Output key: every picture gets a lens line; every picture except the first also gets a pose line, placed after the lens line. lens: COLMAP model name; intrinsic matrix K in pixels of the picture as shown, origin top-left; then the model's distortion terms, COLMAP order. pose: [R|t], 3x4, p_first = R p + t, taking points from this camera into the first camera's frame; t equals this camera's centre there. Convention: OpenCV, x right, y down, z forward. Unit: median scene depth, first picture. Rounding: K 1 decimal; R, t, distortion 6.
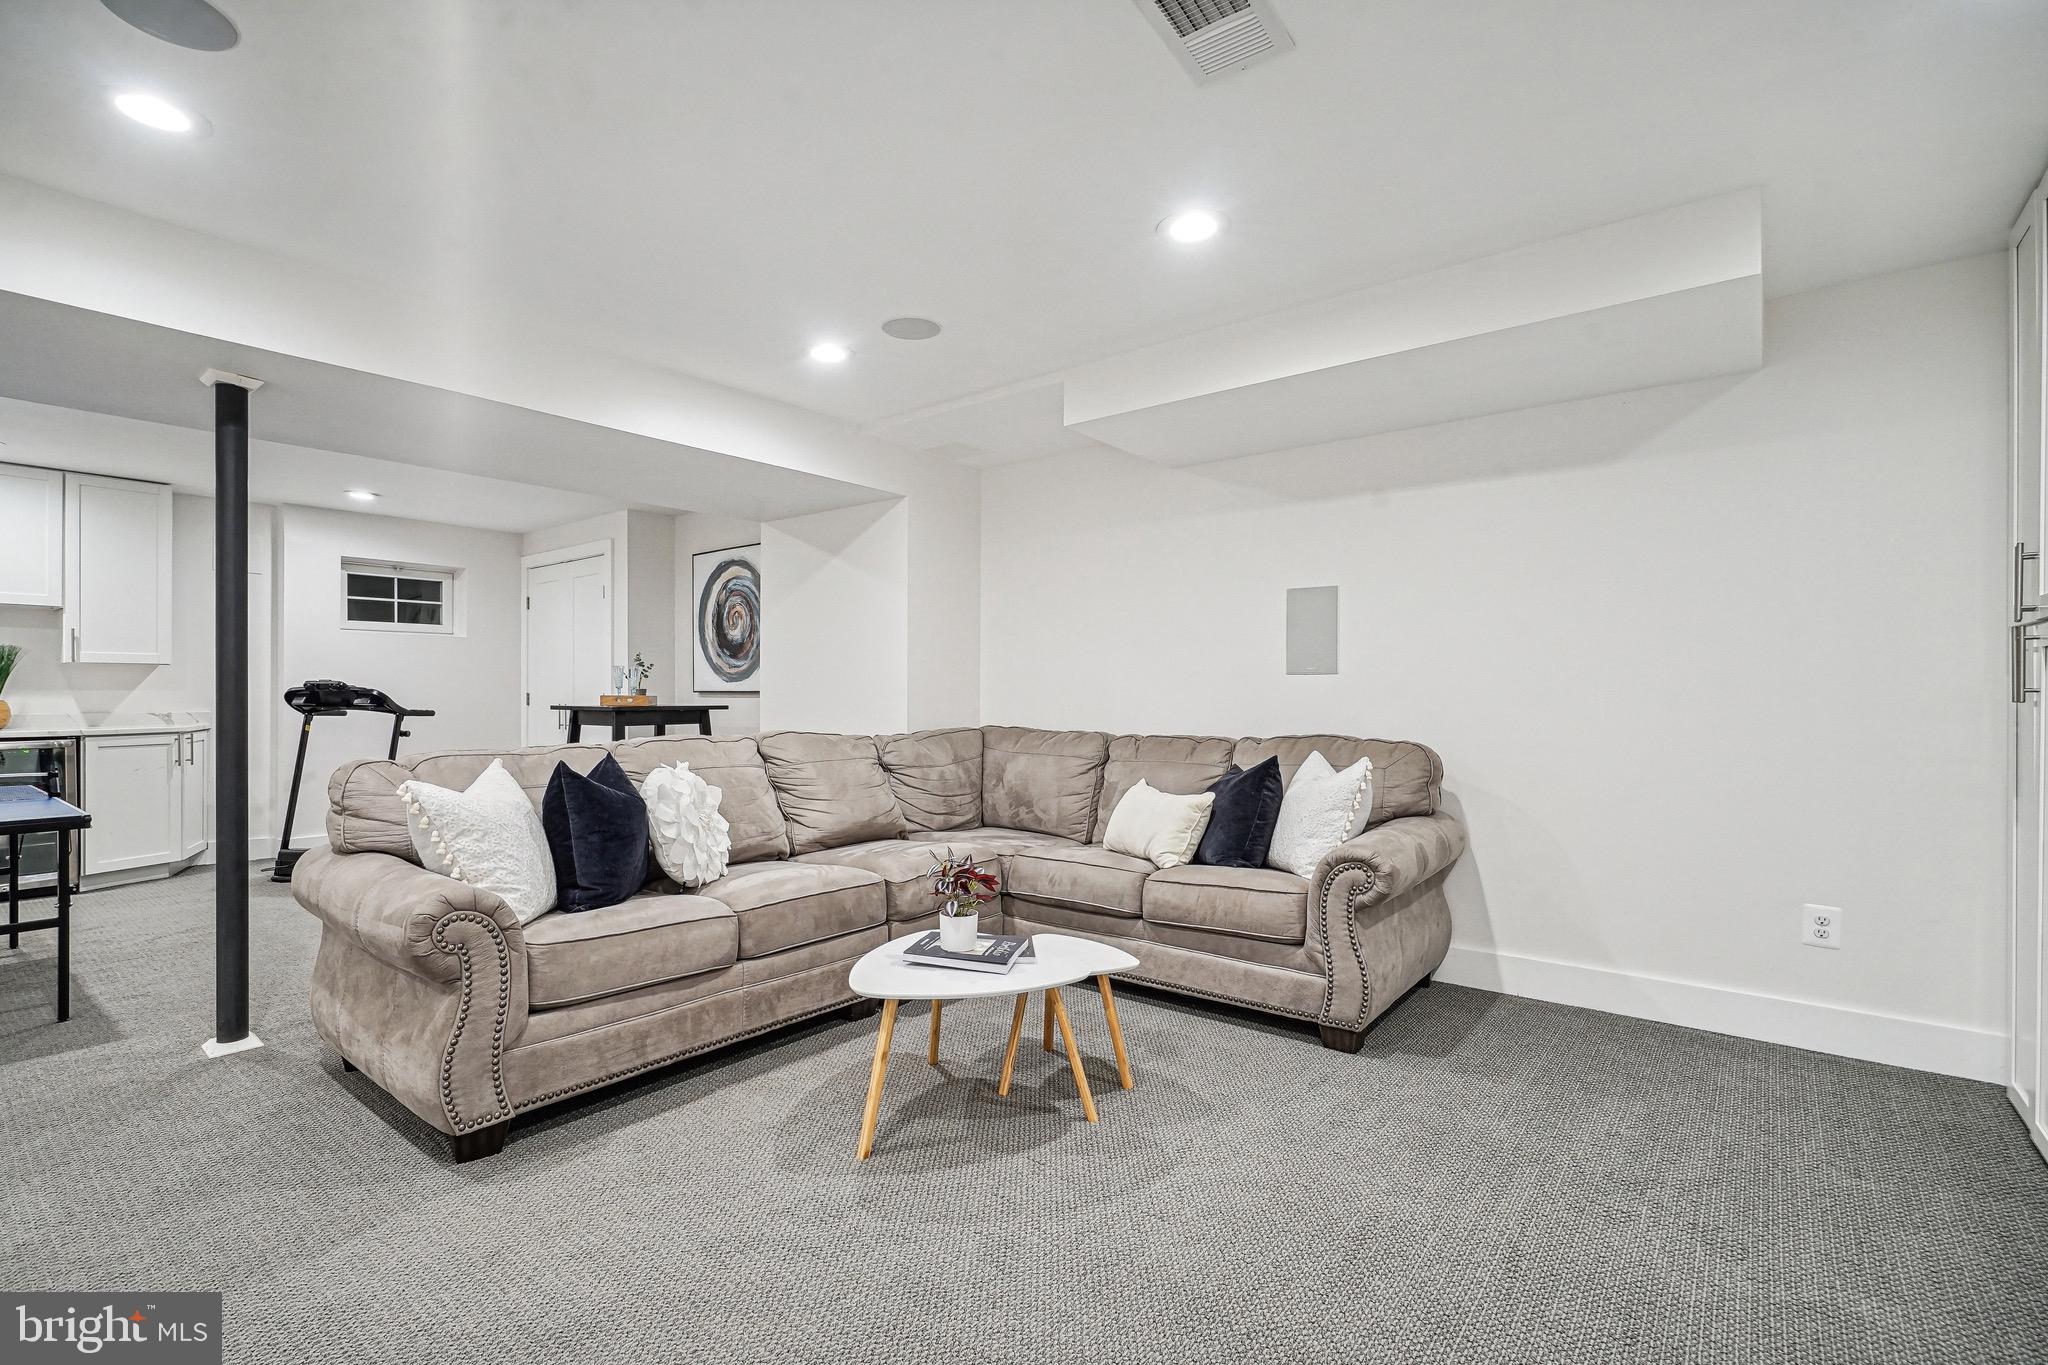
lens RADIAL K [[929.4, 0, 1006.2], [0, 929.4, 687.2], [0, 0, 1]] dist [-0.004179, 0.002338]
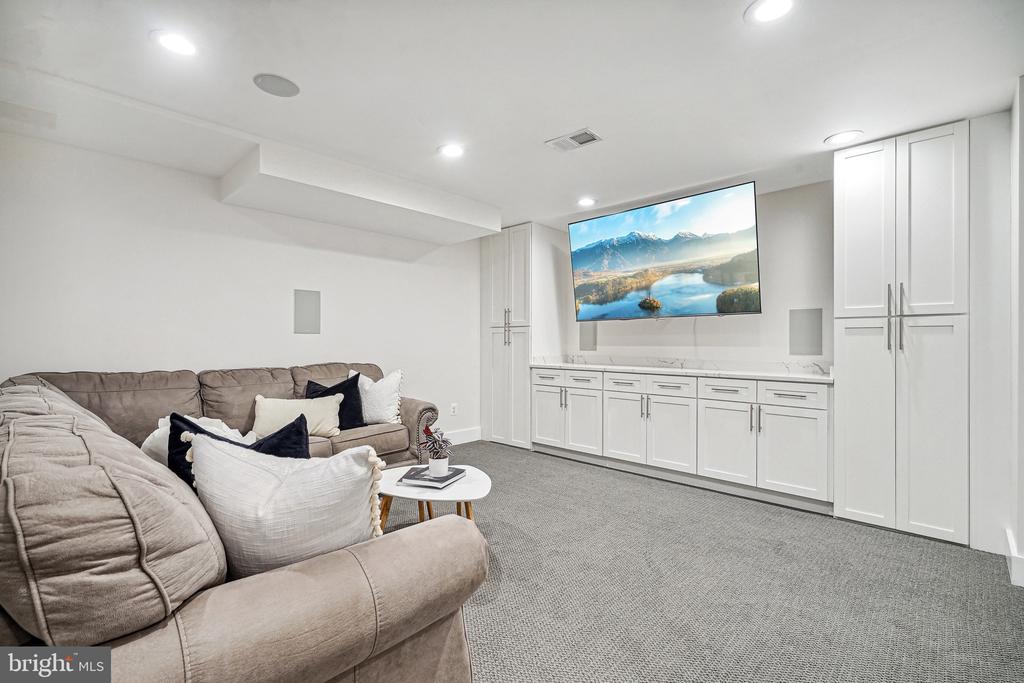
lens RADIAL K [[464.7, 0, 502.8], [0, 464.7, 343.0], [0, 0, 1]] dist [-0.004179, 0.002338]
pose [[0.092857, -0.003747, 0.995672, -0.762330], [-0.011695, 0.999920, 0.004854, -0.004028], [-0.995611, -0.012095, 0.092806, 0.585508]]
